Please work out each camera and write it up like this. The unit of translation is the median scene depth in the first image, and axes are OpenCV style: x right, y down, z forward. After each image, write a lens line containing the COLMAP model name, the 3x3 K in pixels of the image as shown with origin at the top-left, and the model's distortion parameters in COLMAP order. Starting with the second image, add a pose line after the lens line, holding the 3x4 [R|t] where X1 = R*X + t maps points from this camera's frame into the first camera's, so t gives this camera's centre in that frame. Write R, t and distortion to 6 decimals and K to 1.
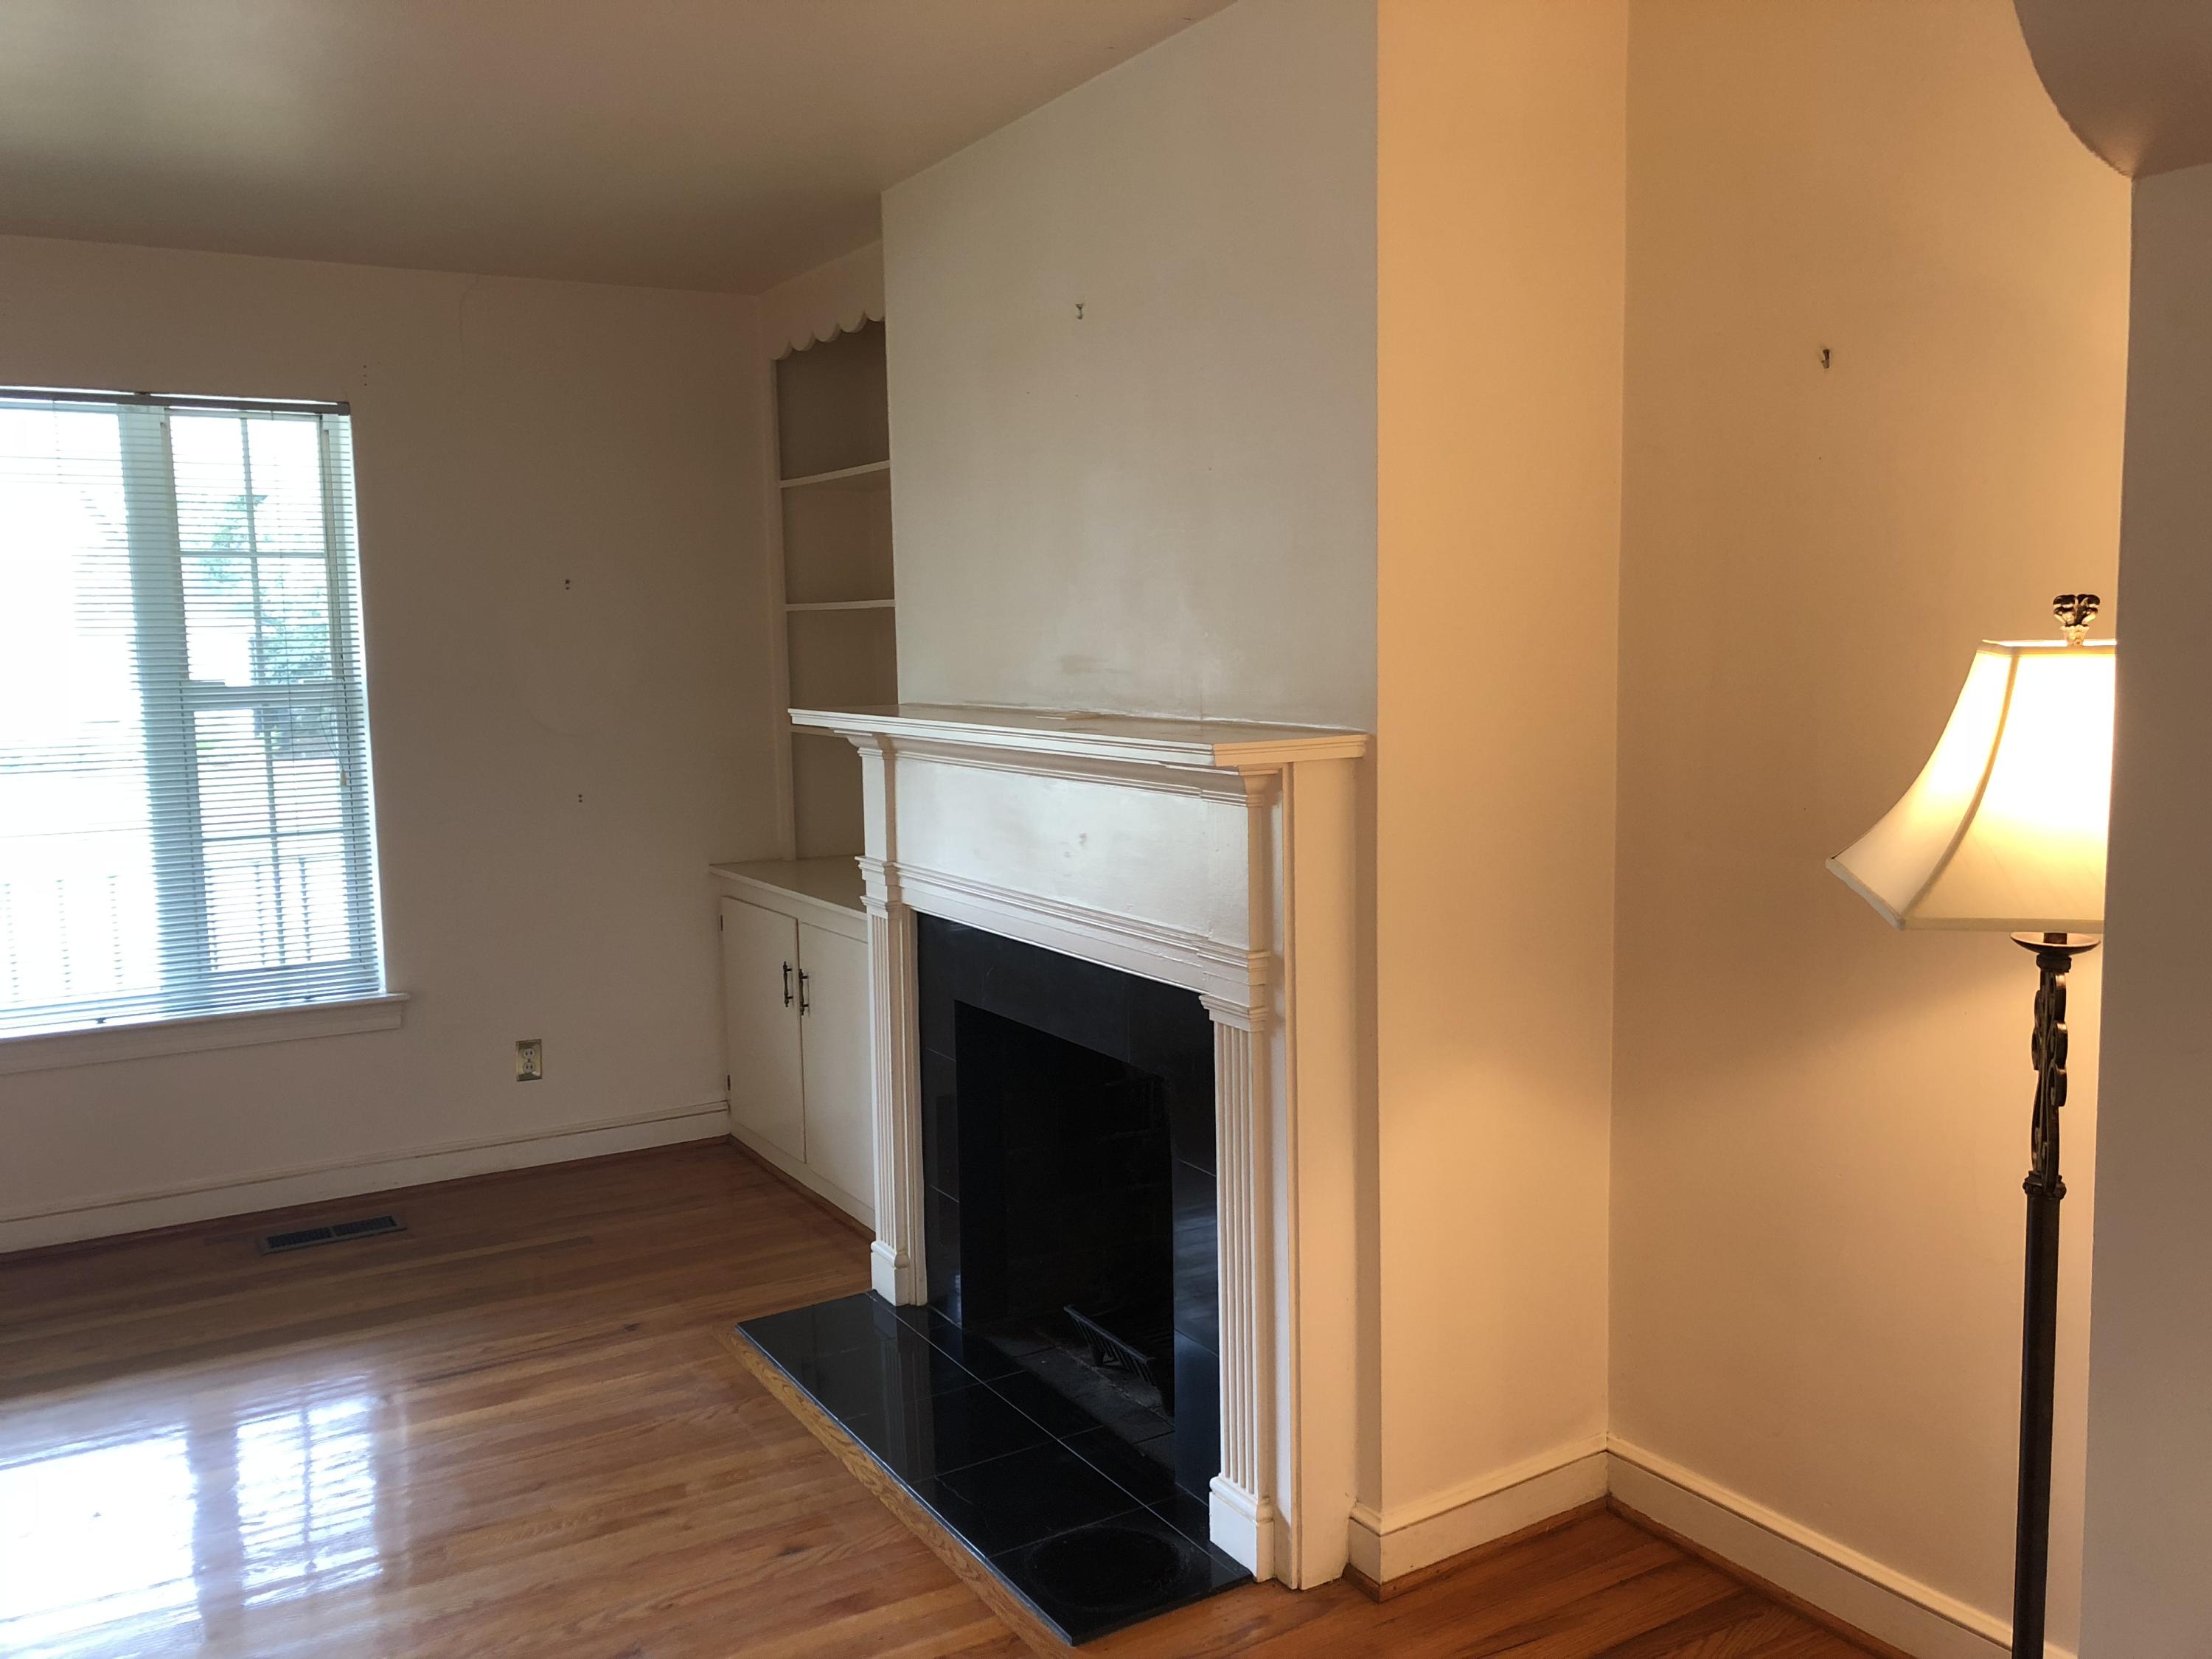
lens RADIAL K [[1805.6, 0, 1097.8], [0, 1805.6, 820.0], [0, 0, 1]] dist [0.039353, -0.034808]
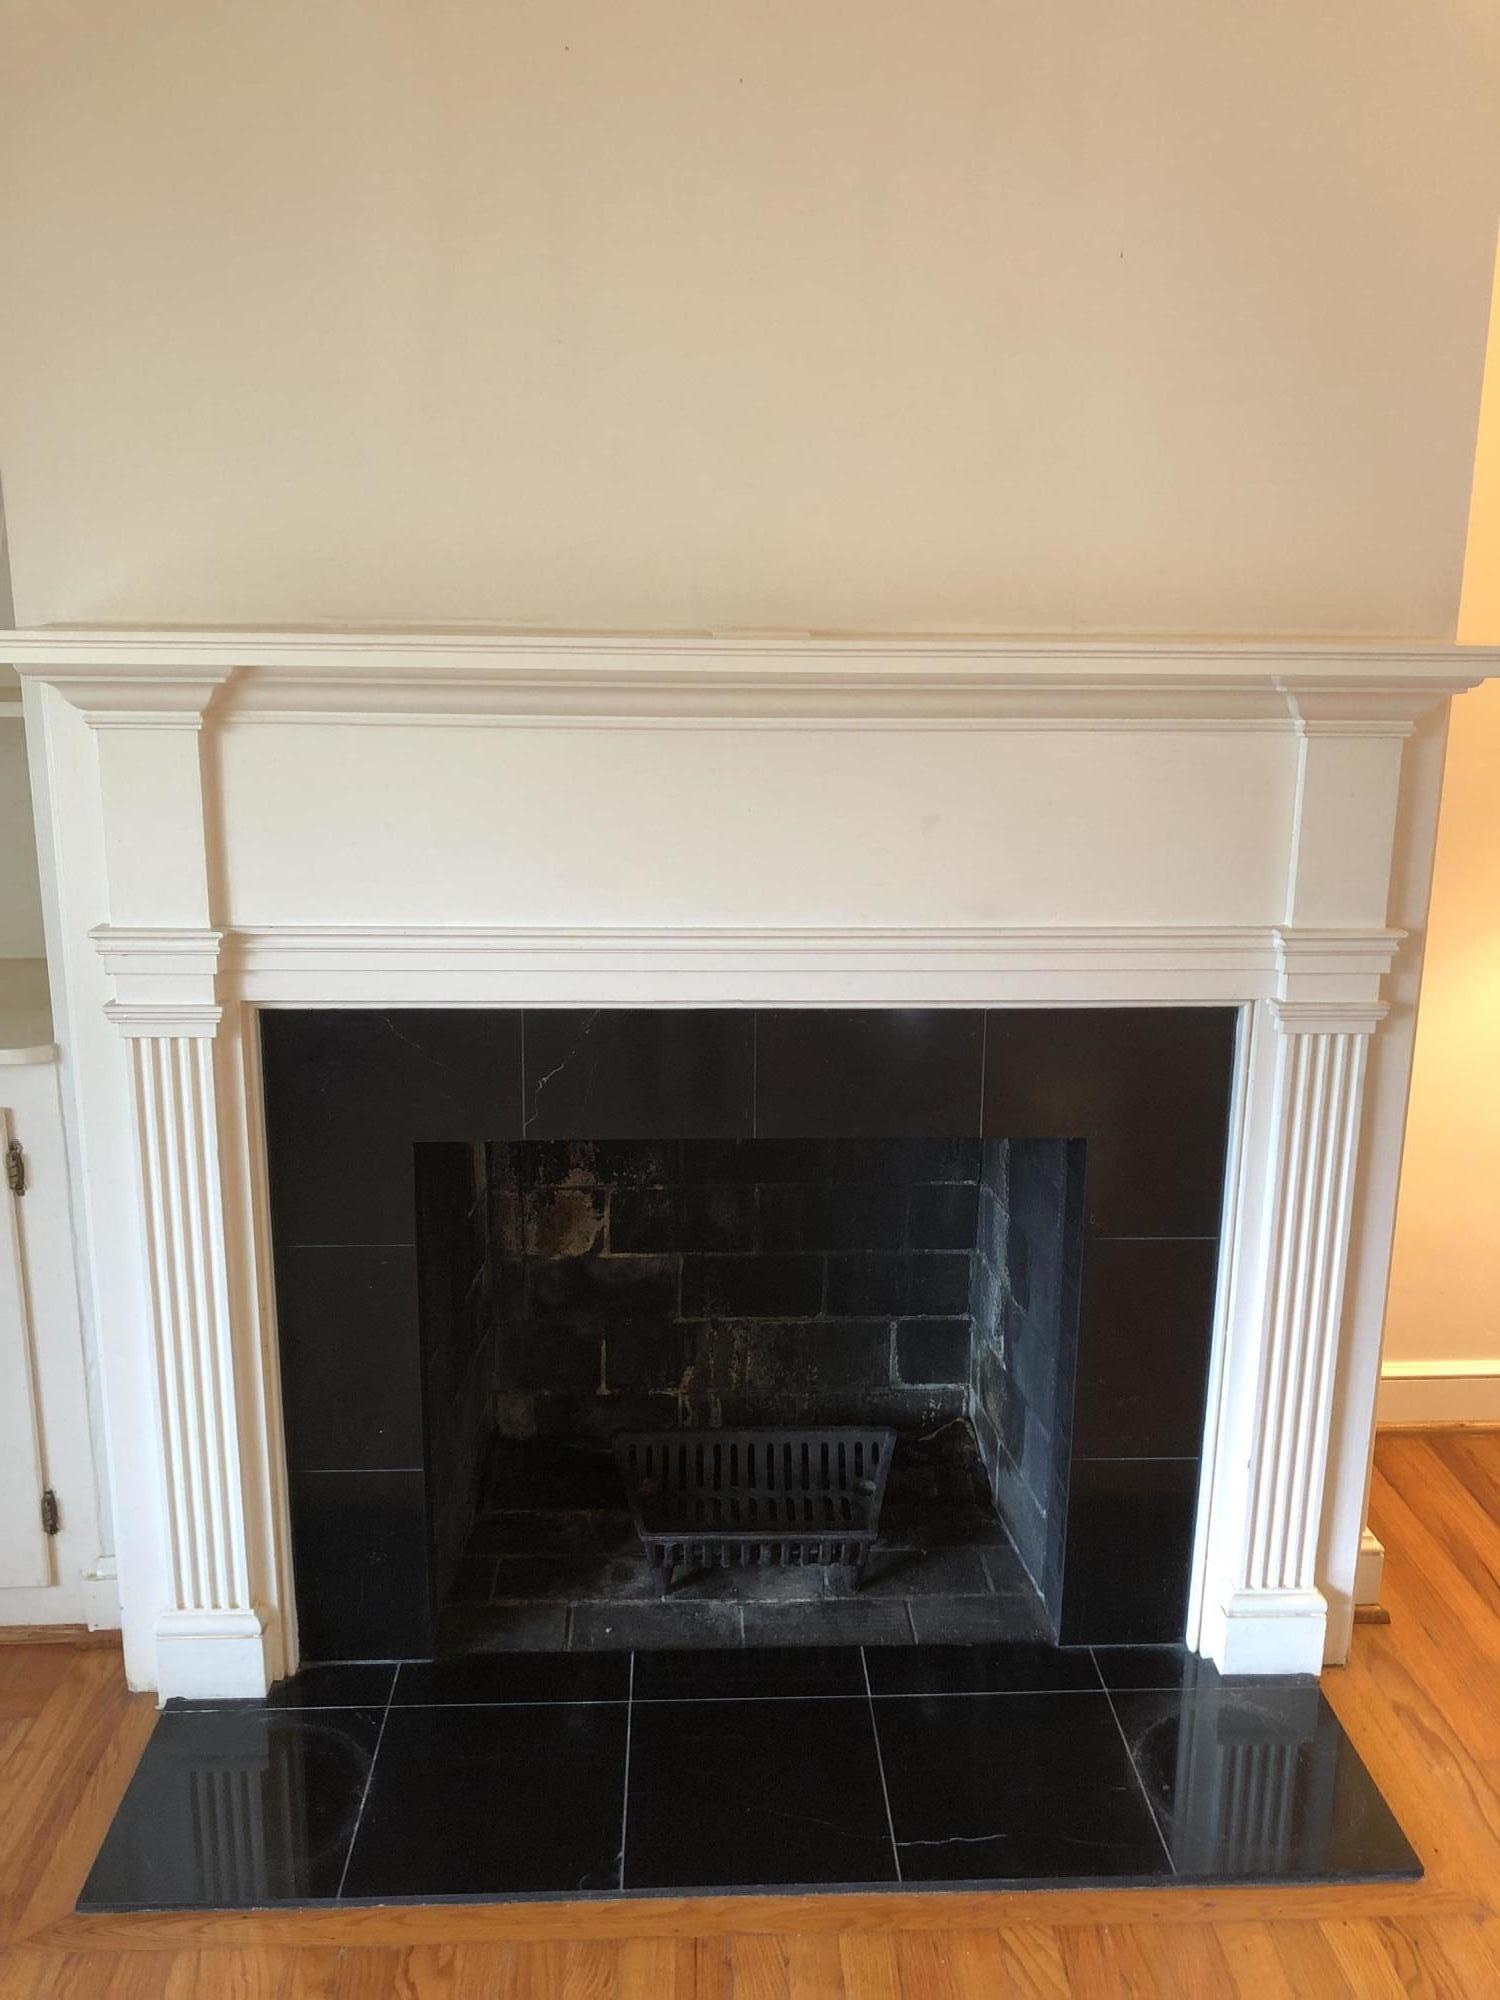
lens RADIAL K [[1632.6, 0, 749.0], [0, 1632.6, 999.5], [0, 0, 1]] dist [0.039353, -0.034808]
pose [[0.472537, -0.186023, 0.861455, -0.393311], [0.077056, 0.982447, 0.169883, -0.020876], [-0.877936, -0.013895, 0.478576, 0.550202]]
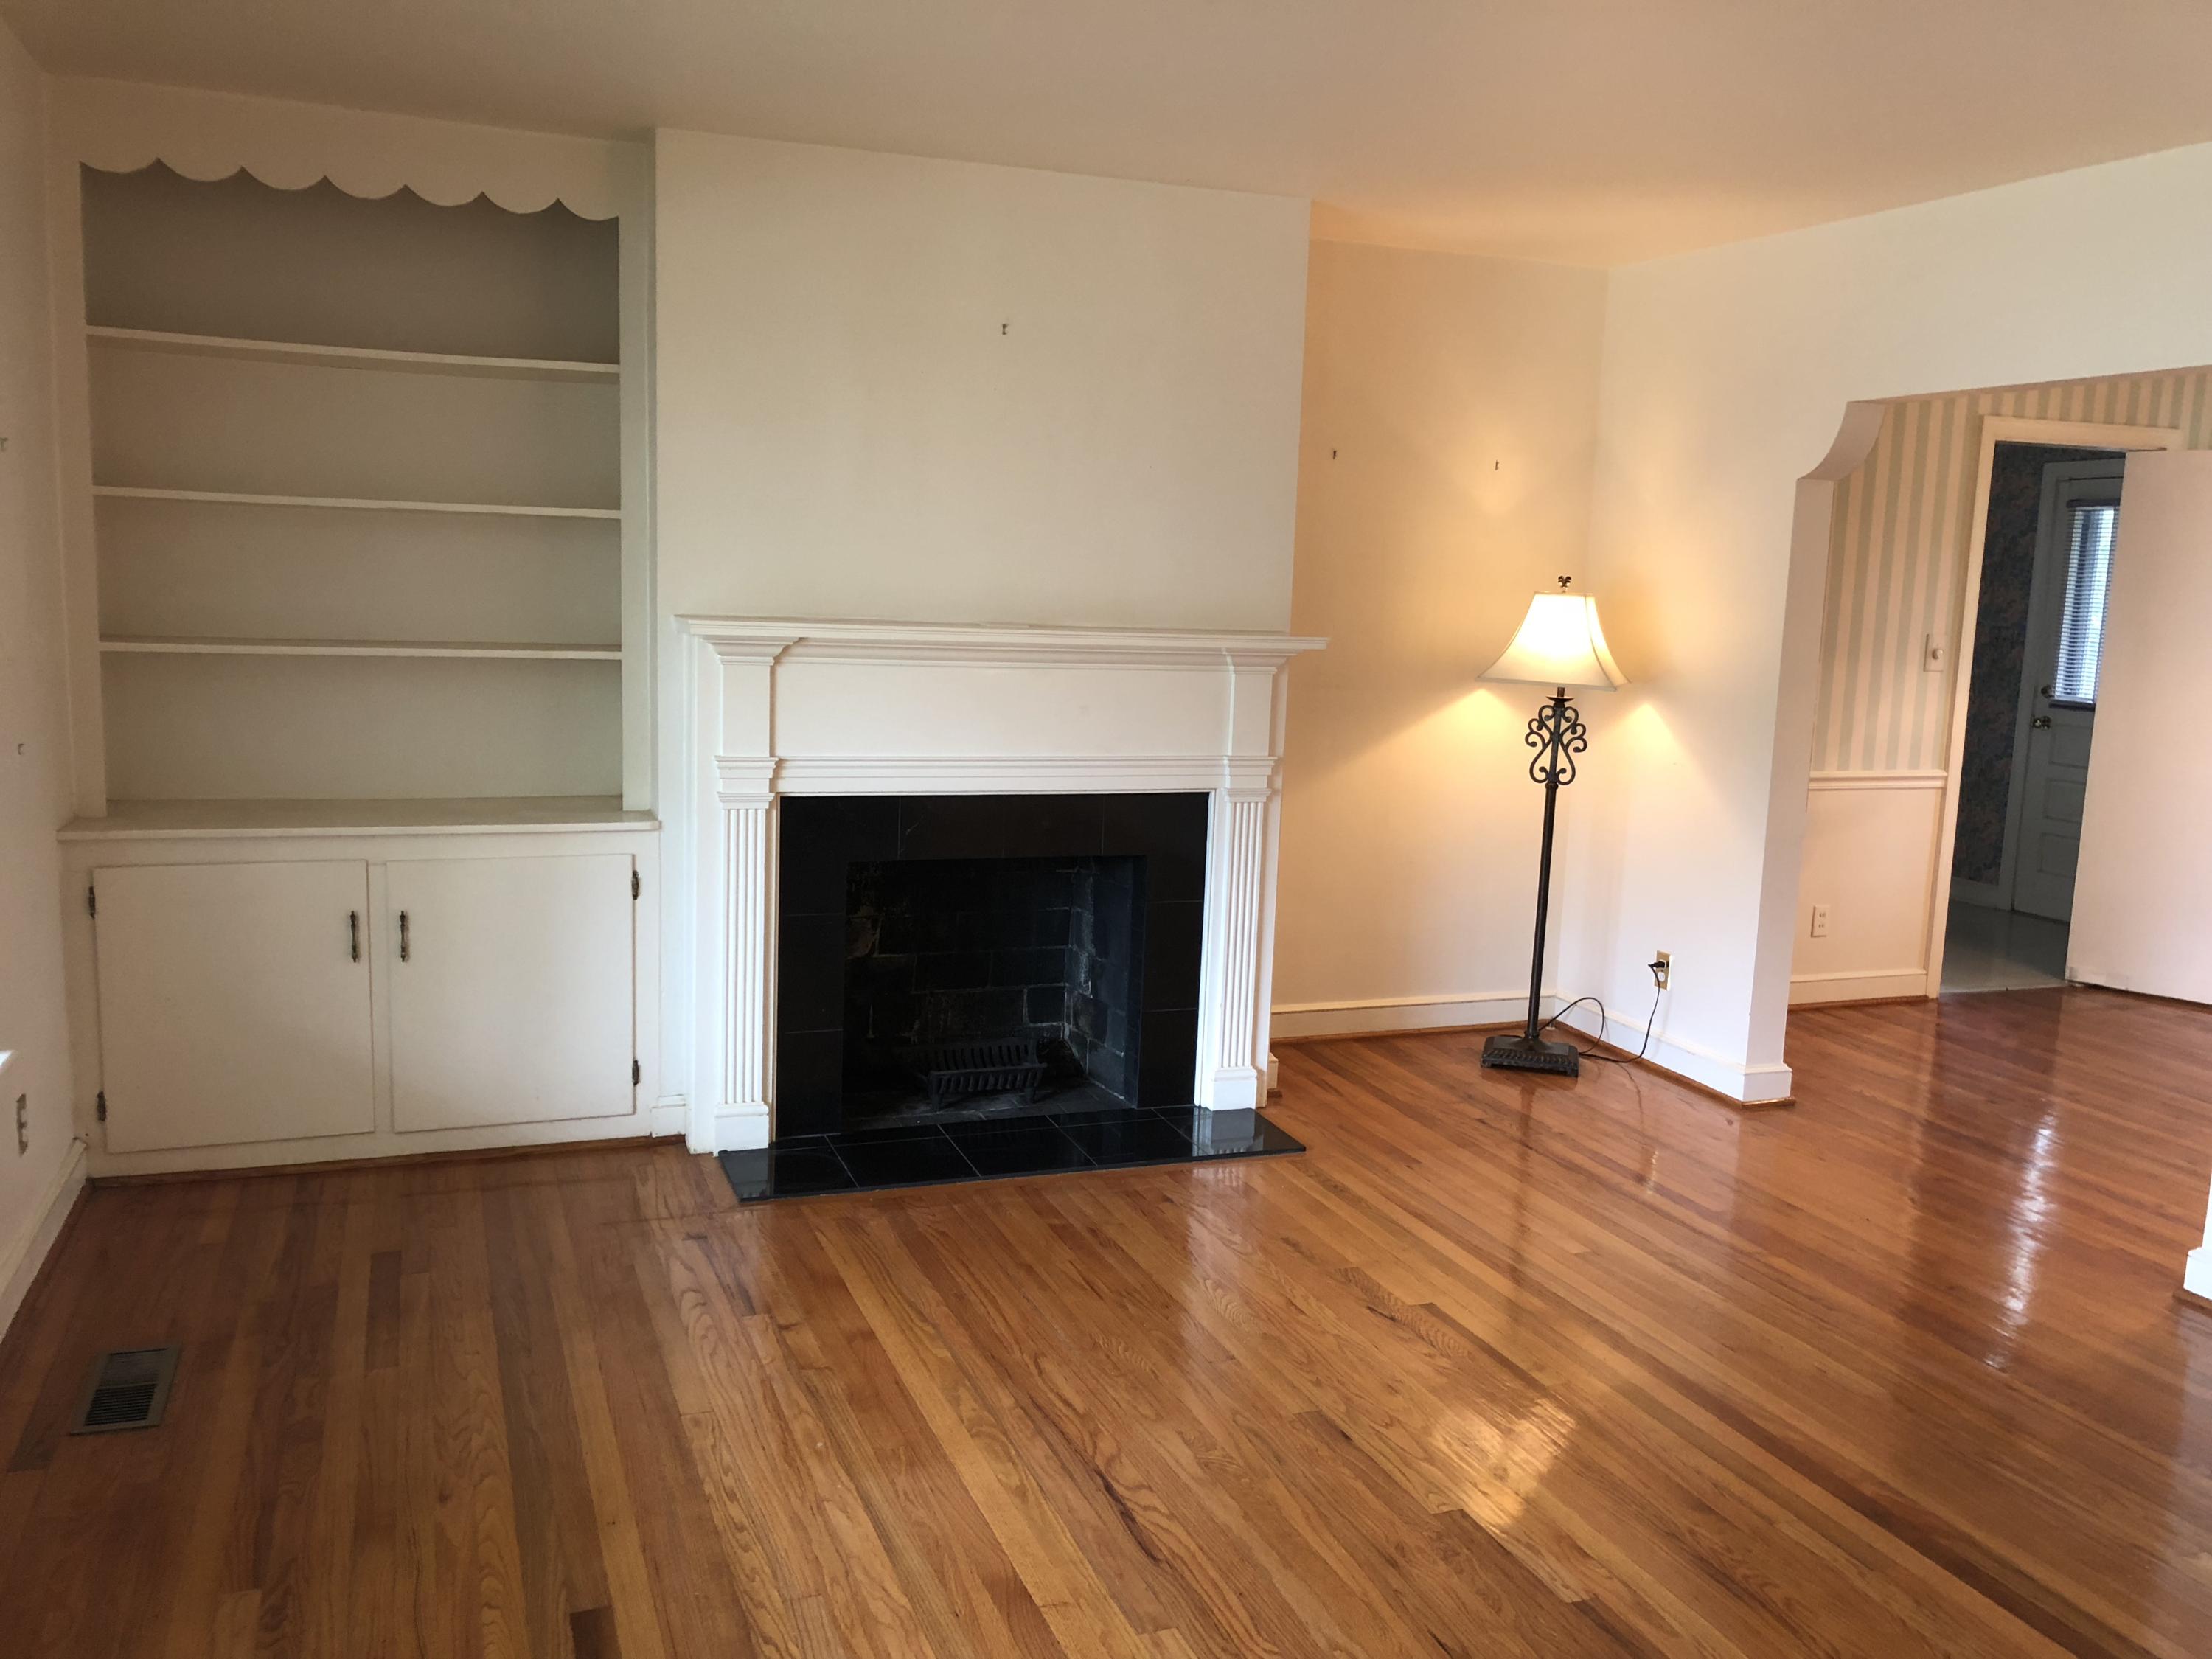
lens RADIAL K [[1805.6, 0, 1067.5], [0, 1805.6, 844.7], [0, 0, 1]] dist [0.039353, -0.034808]
pose [[0.184294, -0.117732, 0.975795, -1.026218], [0.067608, 0.991967, 0.106914, -0.025207], [-0.980543, 0.046268, 0.190773, 0.523140]]
